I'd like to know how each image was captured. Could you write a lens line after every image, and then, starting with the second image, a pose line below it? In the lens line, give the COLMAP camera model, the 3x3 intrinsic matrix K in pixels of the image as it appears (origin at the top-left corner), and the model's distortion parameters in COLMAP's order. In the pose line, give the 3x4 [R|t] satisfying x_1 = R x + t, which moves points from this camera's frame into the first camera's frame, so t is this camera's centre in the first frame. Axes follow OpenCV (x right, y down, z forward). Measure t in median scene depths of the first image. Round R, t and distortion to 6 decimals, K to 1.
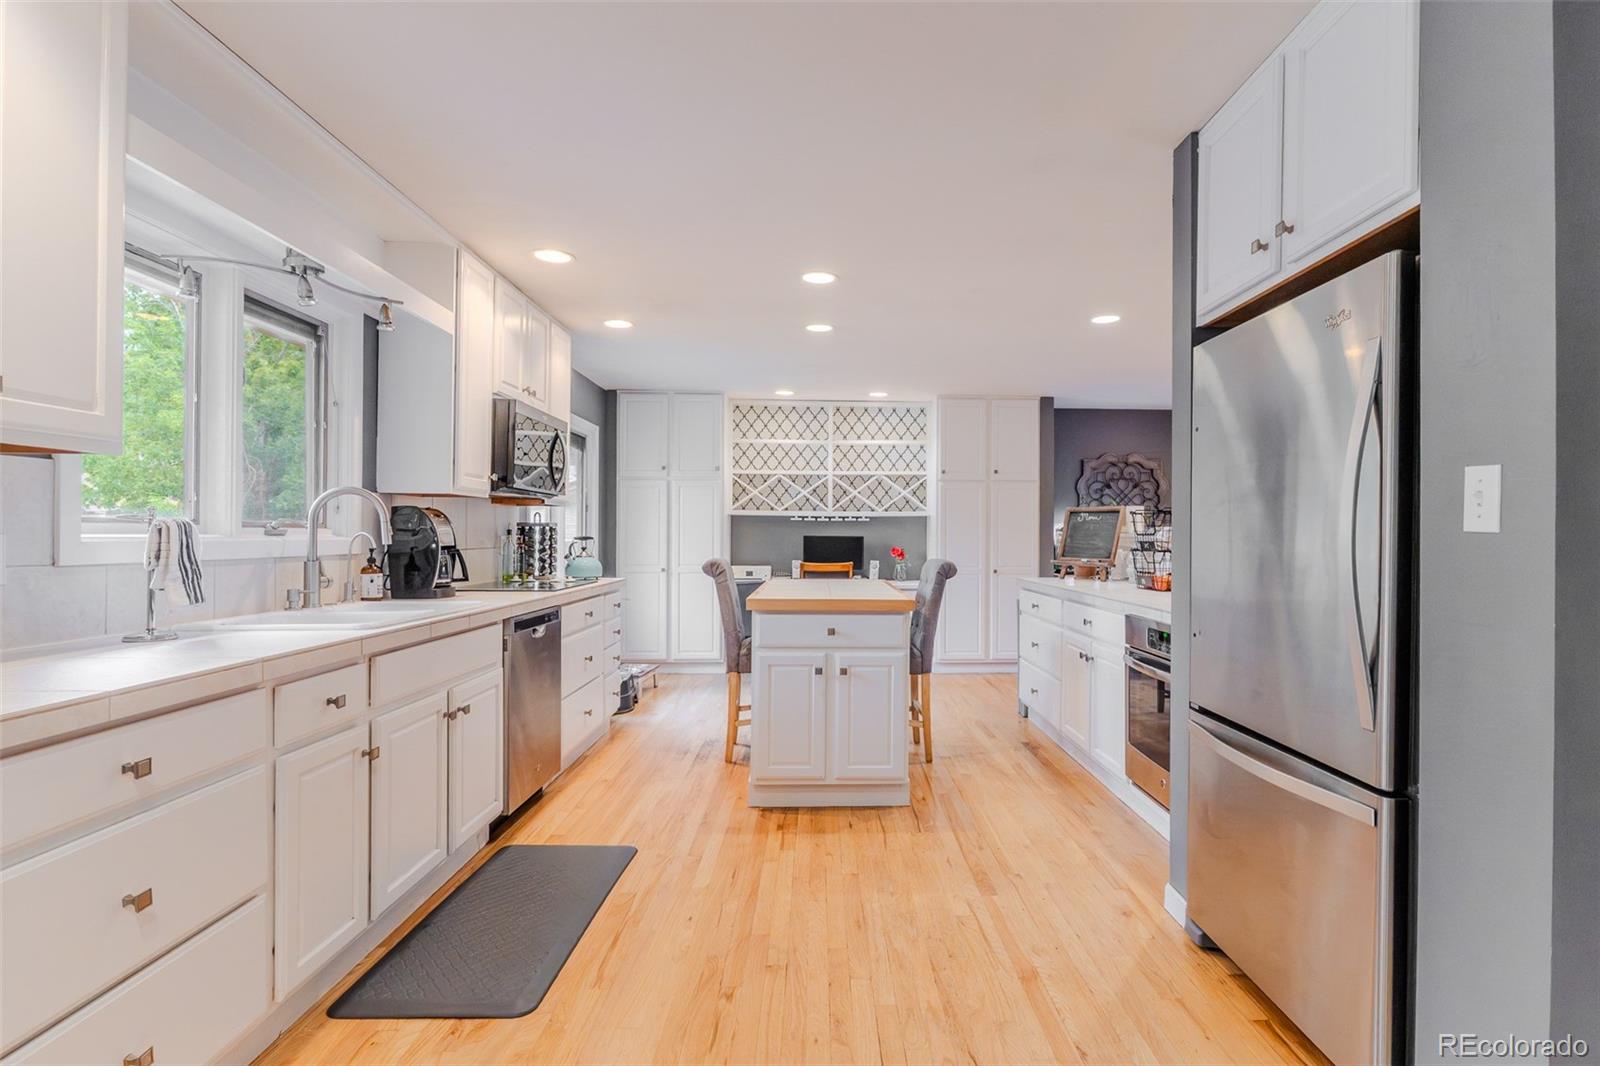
lens RADIAL K [[788.2, 0, 855.4], [0, 788.2, 532.0], [0, 0, 1]] dist [-0.016144, 0.000171]
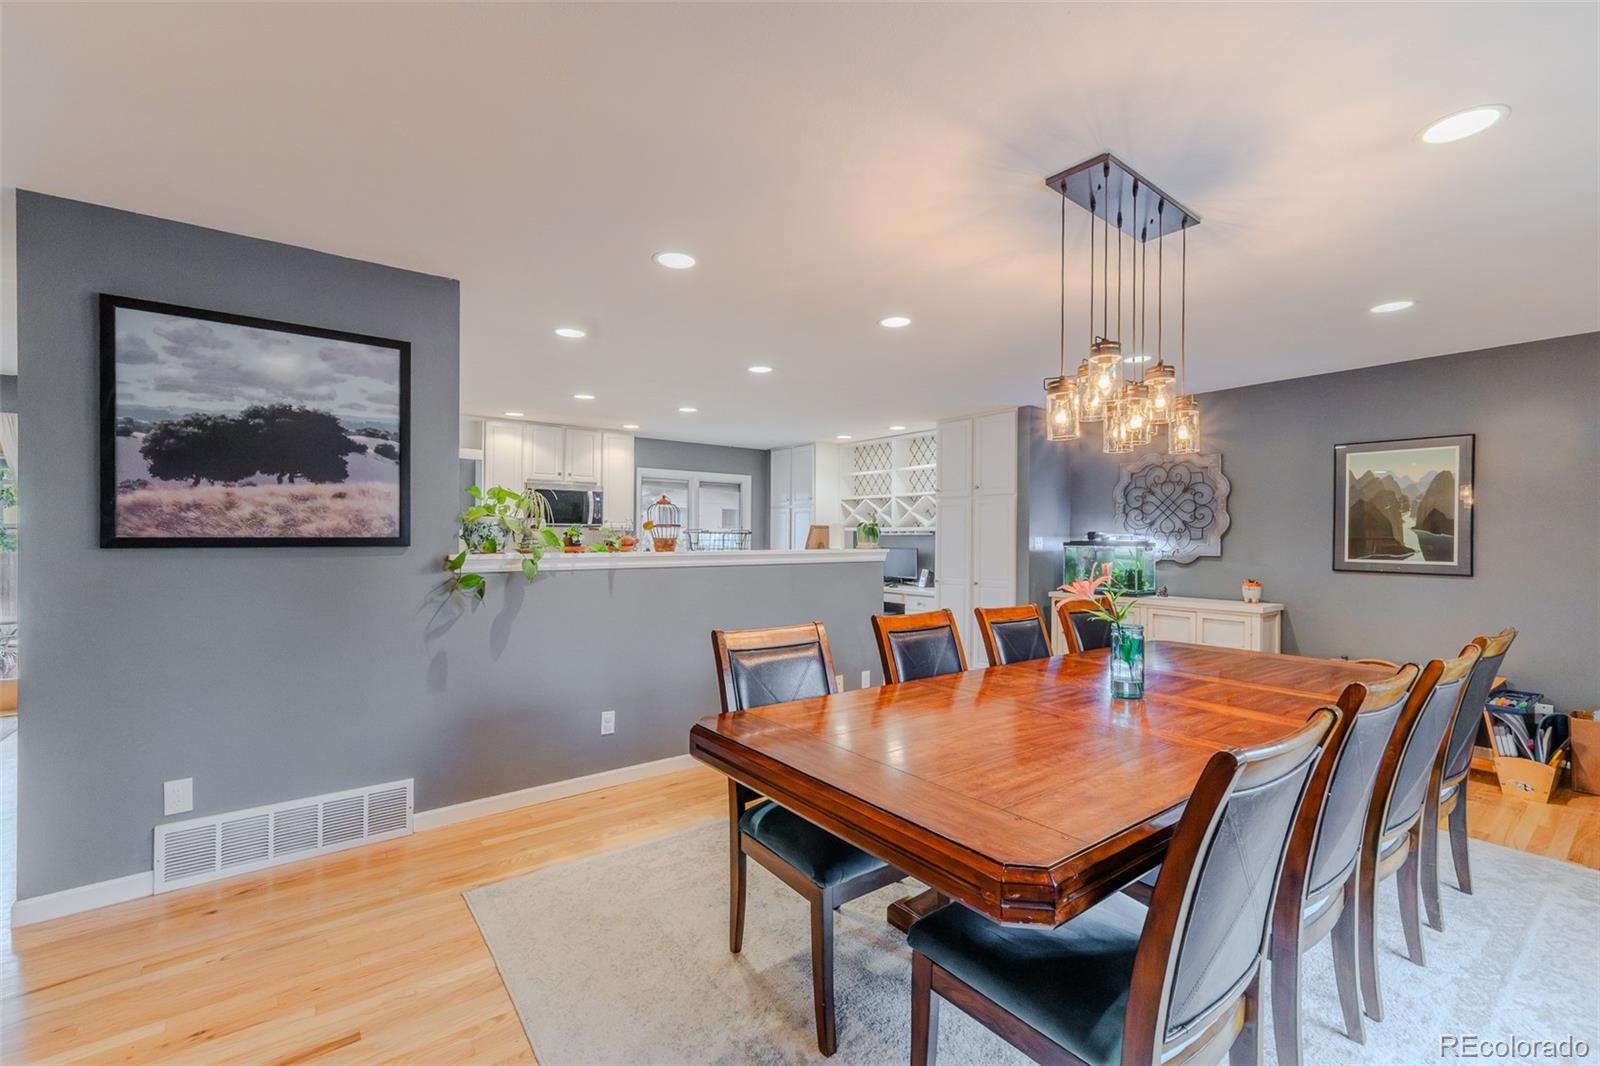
lens RADIAL K [[684.8, 0, 799.3], [0, 684.8, 537.6], [0, 0, 1]] dist [0.008678, -0.001803]
pose [[0.565596, -0.001816, -0.824681, 1.181560], [-0.000208, 0.999997, -0.002345, -0.012027], [0.824683, 0.001498, 0.565594, 0.447059]]
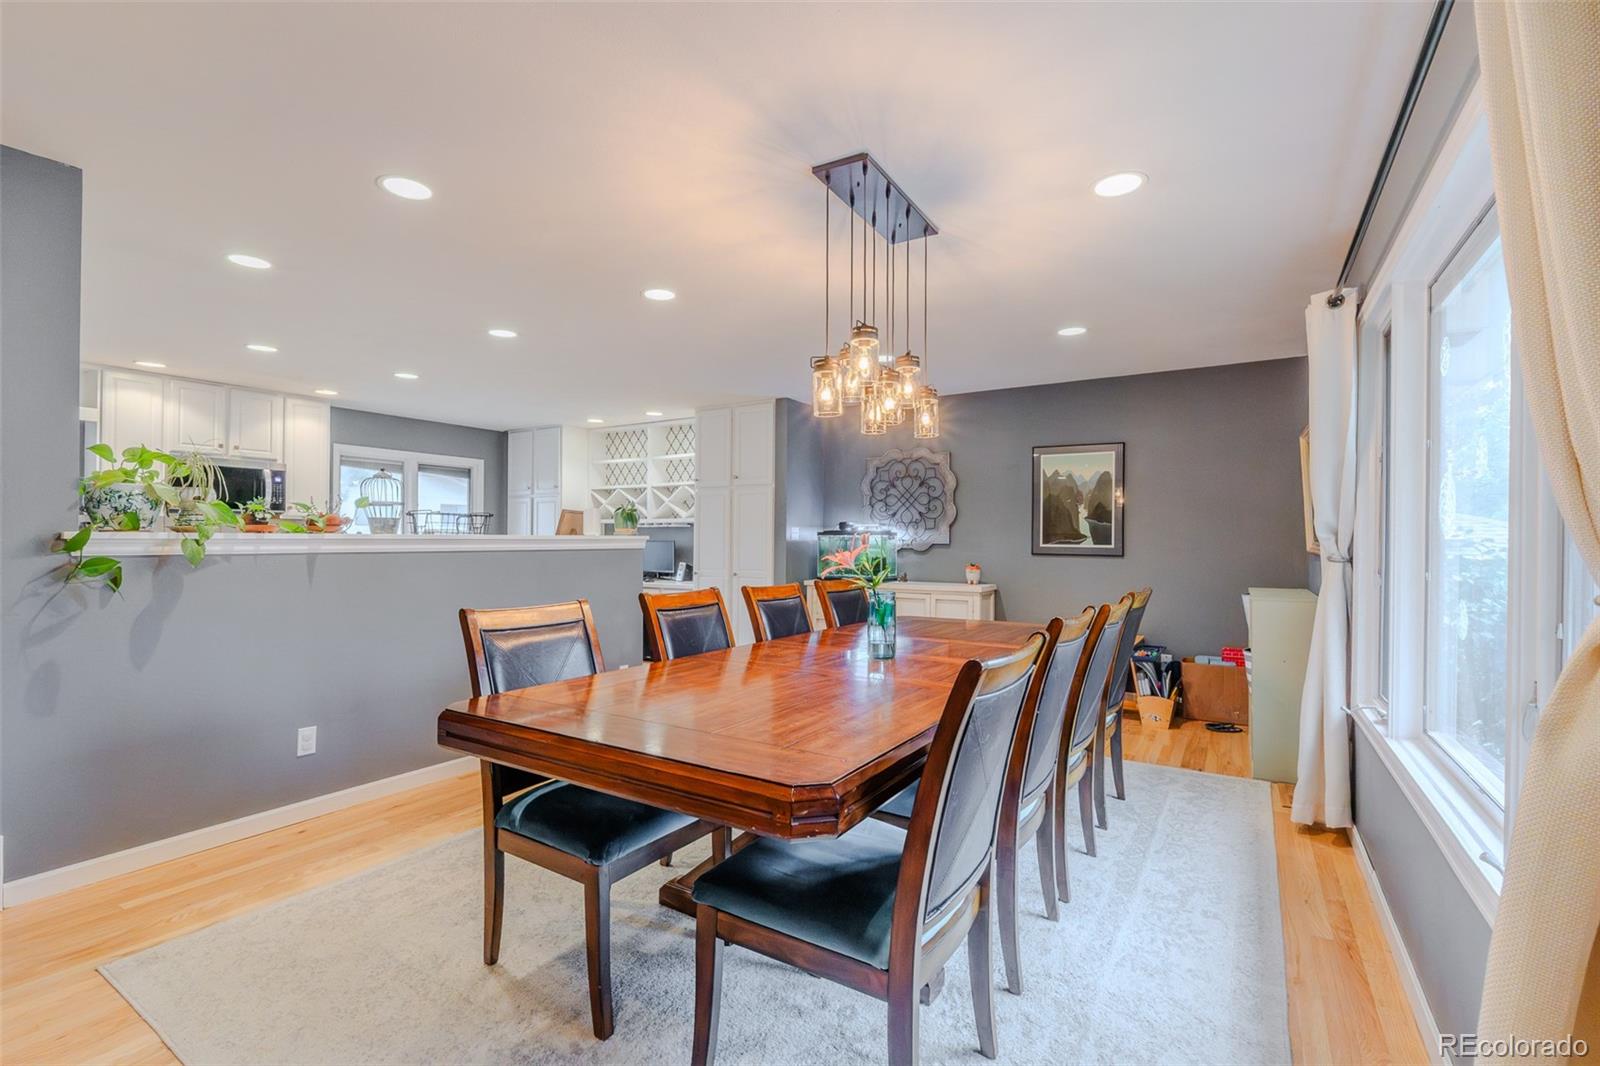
lens RADIAL K [[719.6, 0, 807.5], [0, 719.6, 538.8], [0, 0, 1]] dist [-0.006918, 0.000556]
pose [[0.821653, -0.003318, -0.569978, 1.180685], [0.001367, 0.999992, -0.003850, 0.011310], [0.569986, 0.002384, 0.821651, 0.425105]]
